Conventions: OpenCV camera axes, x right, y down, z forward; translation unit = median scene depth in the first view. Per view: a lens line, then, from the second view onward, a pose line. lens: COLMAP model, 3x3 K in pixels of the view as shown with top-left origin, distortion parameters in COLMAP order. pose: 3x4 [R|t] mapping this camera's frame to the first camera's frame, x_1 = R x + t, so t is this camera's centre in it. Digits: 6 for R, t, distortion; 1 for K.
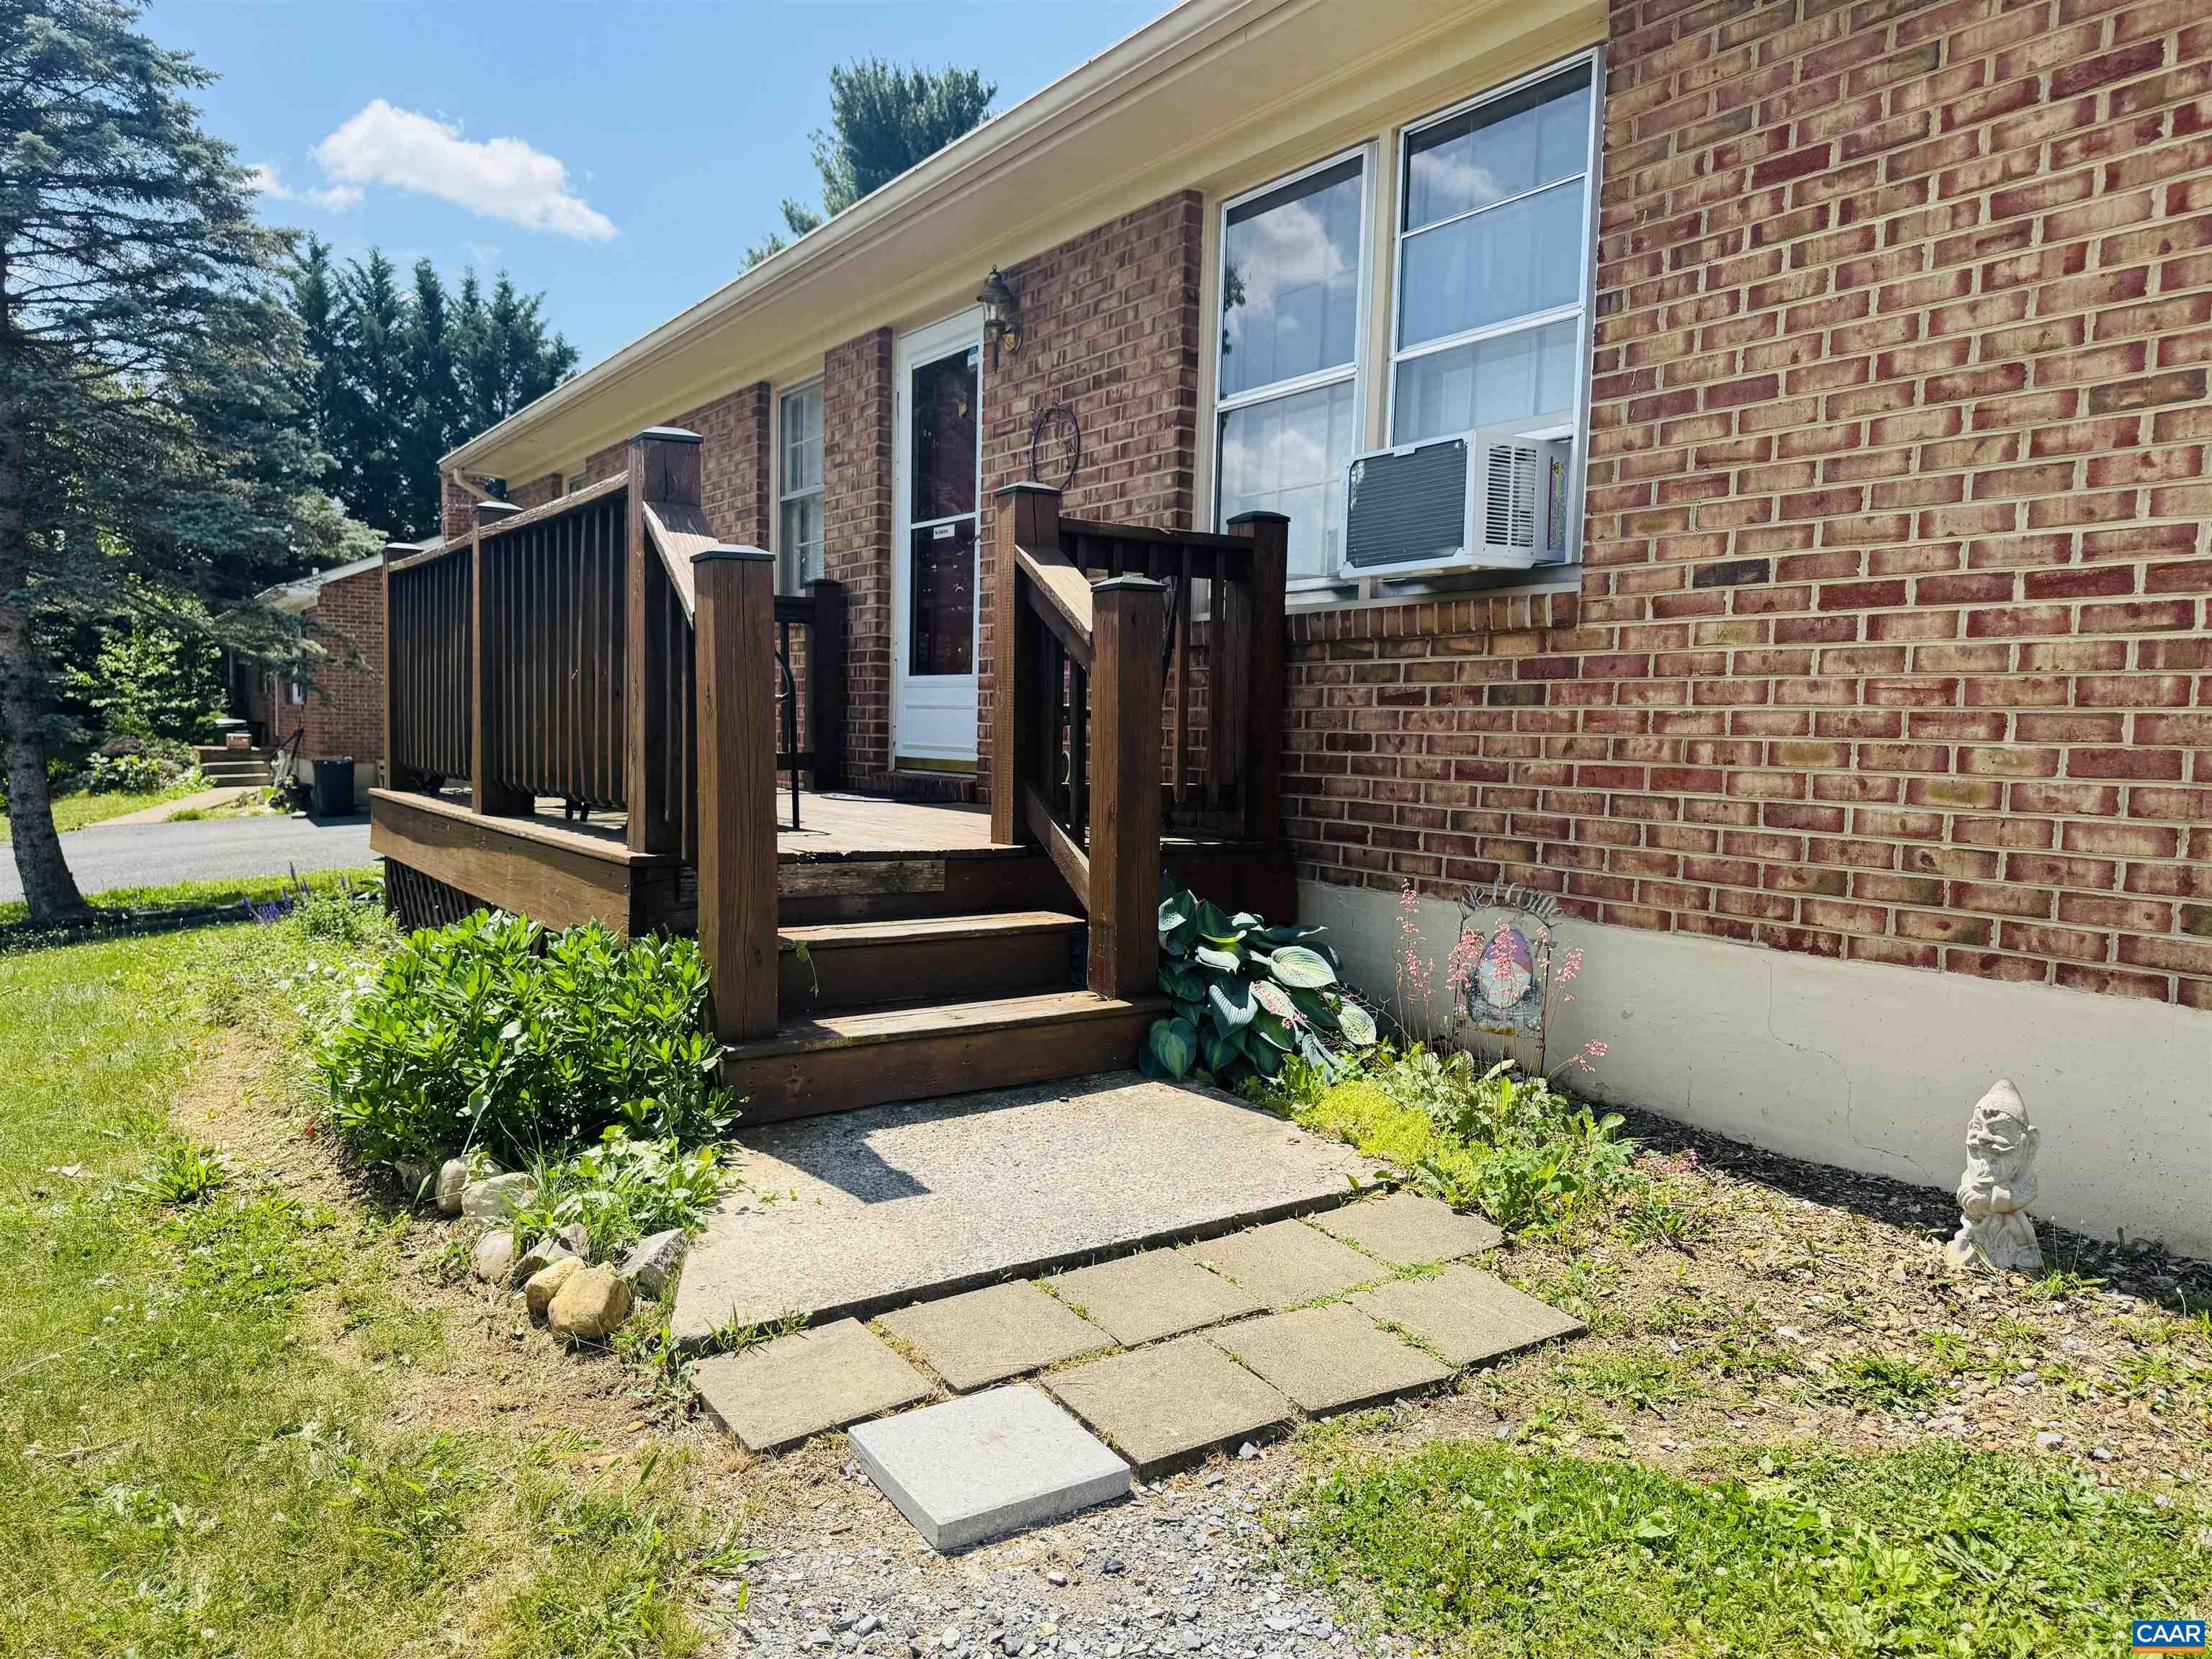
lens RADIAL K [[1572.5, 0, 1097.2], [0, 1572.5, 839.3], [0, 0, 1]] dist [0.030749, -0.035556]
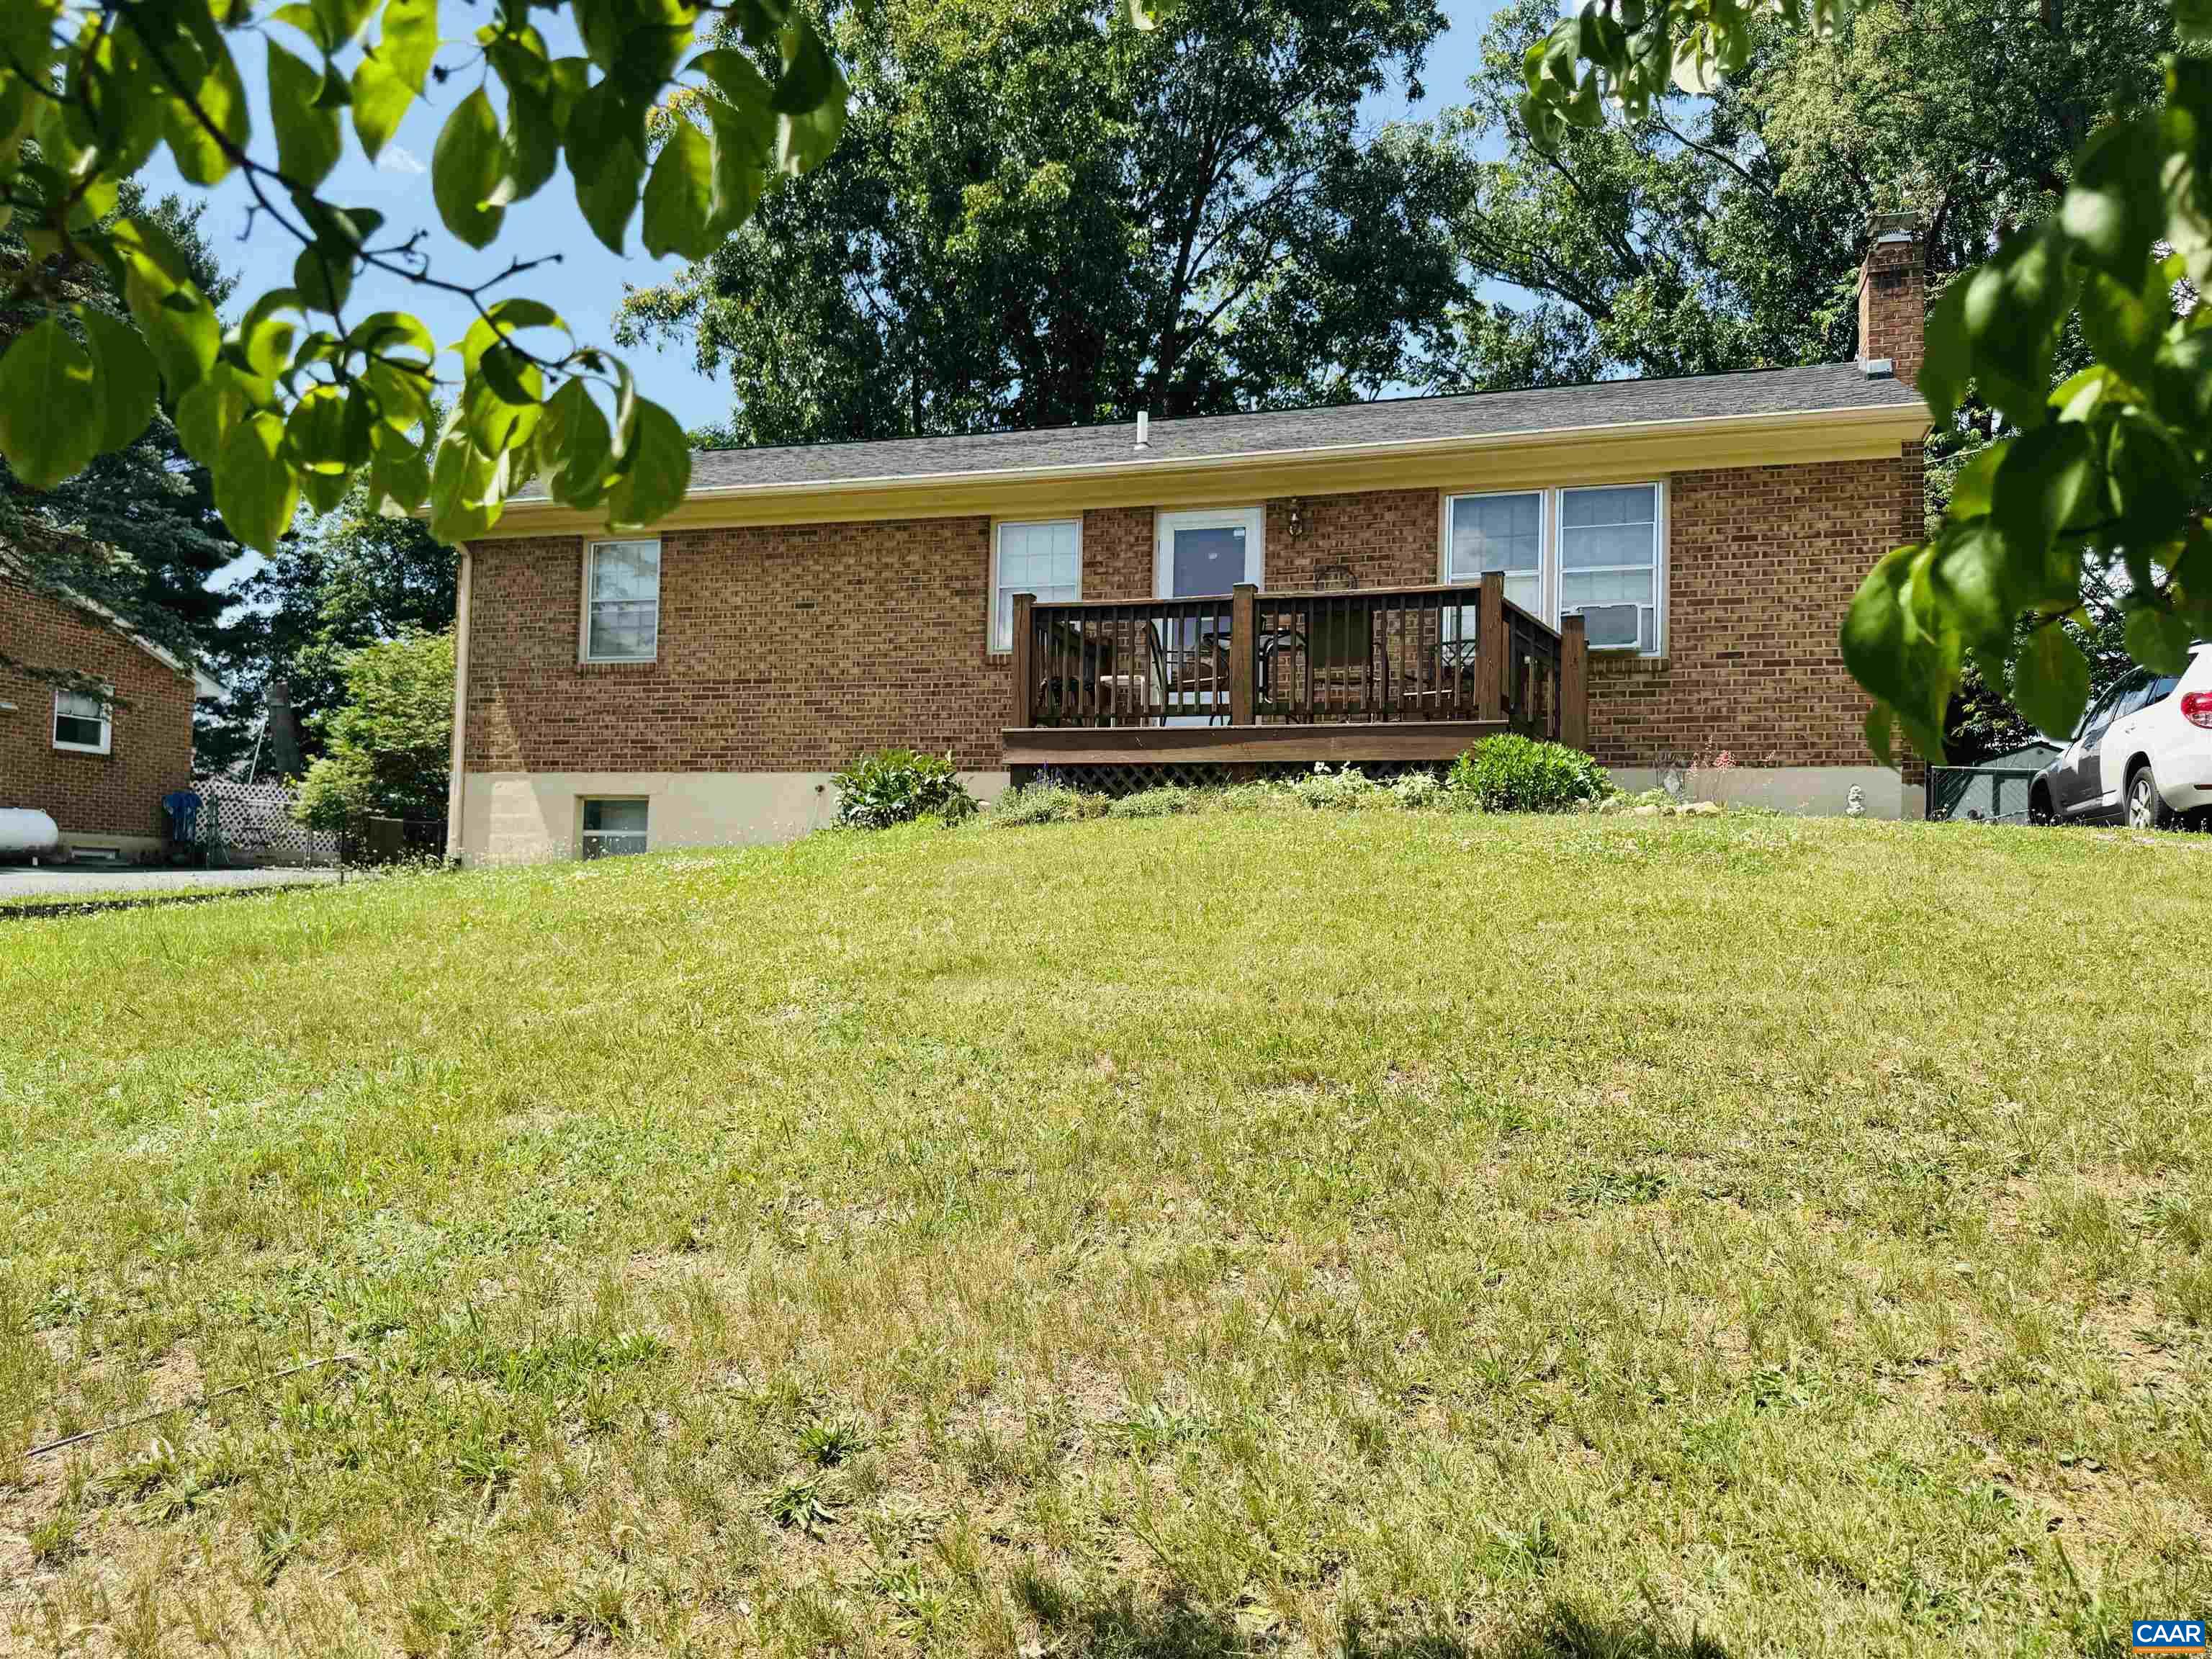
lens RADIAL K [[1548.3, 0, 1107.2], [0, 1548.3, 835.3], [0, 0, 1]] dist [0.155261, -0.318407]
pose [[0.777621, 0.025059, 0.628234, -1.968558], [0.039397, 0.995300, -0.088466, 0.327942], [-0.627498, 0.093544, 0.772979, -0.503633]]
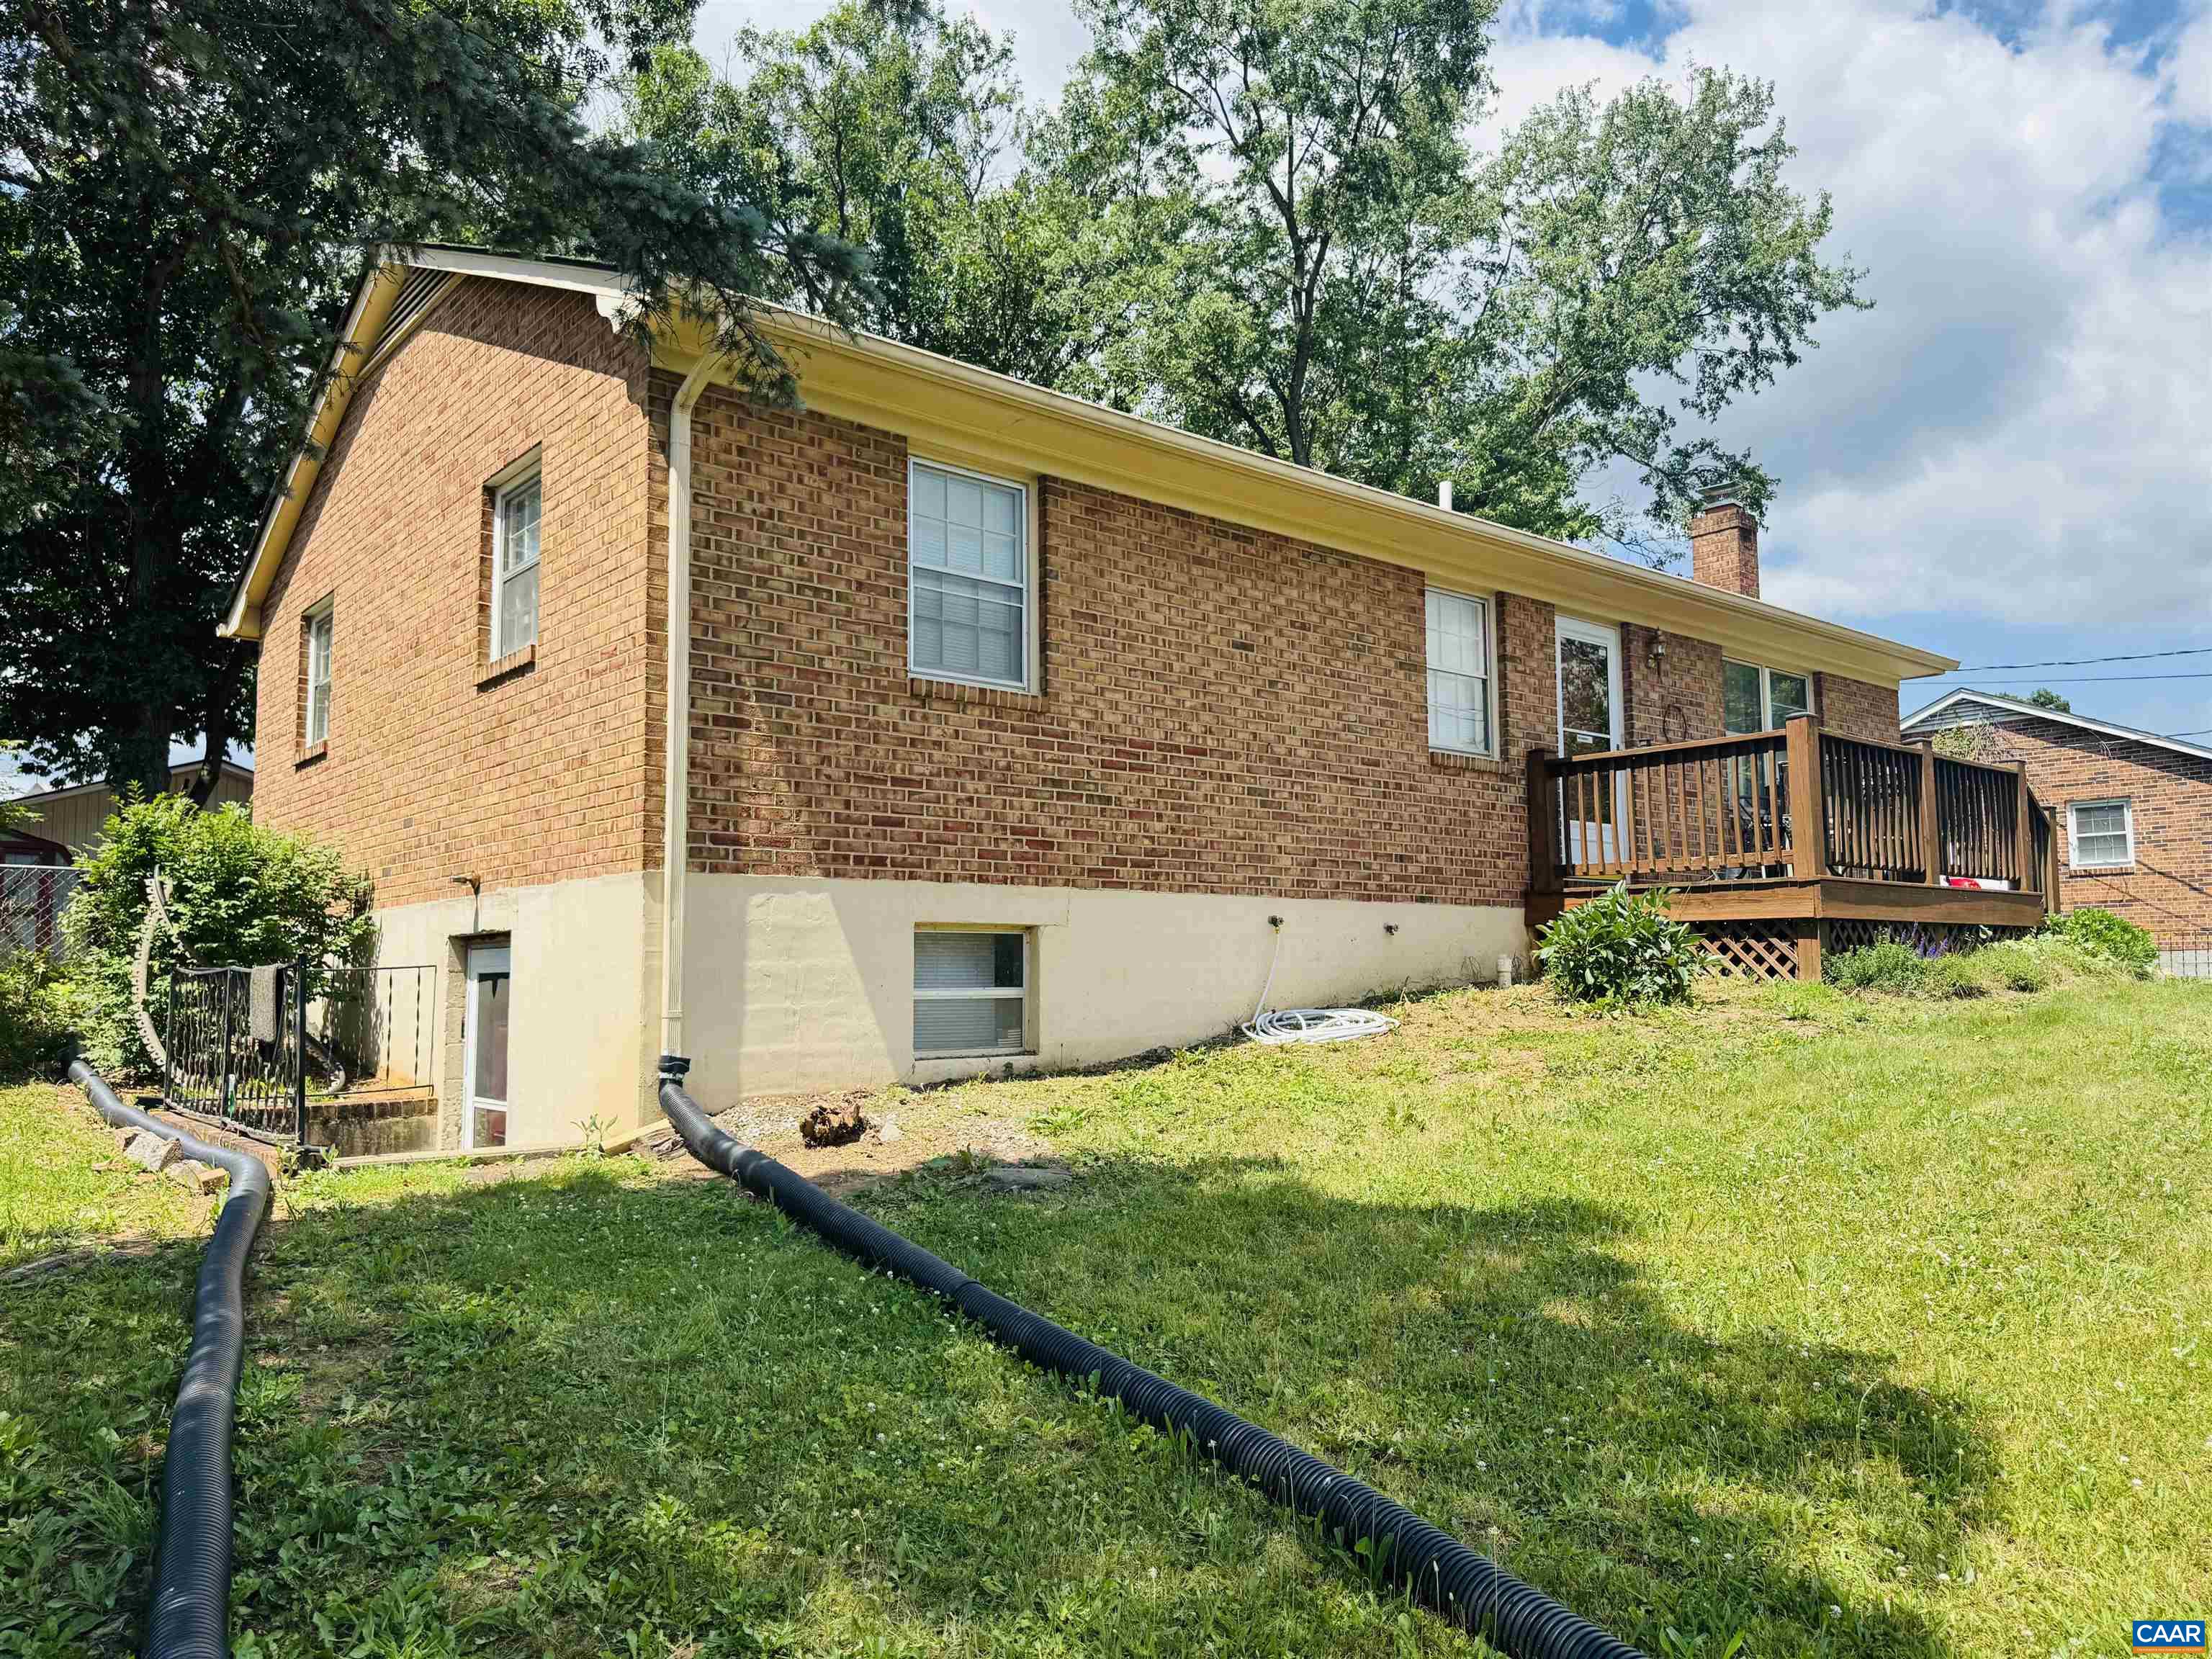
lens RADIAL K [[1541.1, 0, 1108.9], [0, 1541.1, 852.9], [0, 0, 1]] dist [0.099616, -0.144252]
pose [[-0.116576, 0.058663, 0.991448, -2.463911], [0.074585, 0.995952, -0.050160, -0.038734], [-0.990377, 0.068100, -0.120479, 2.488142]]
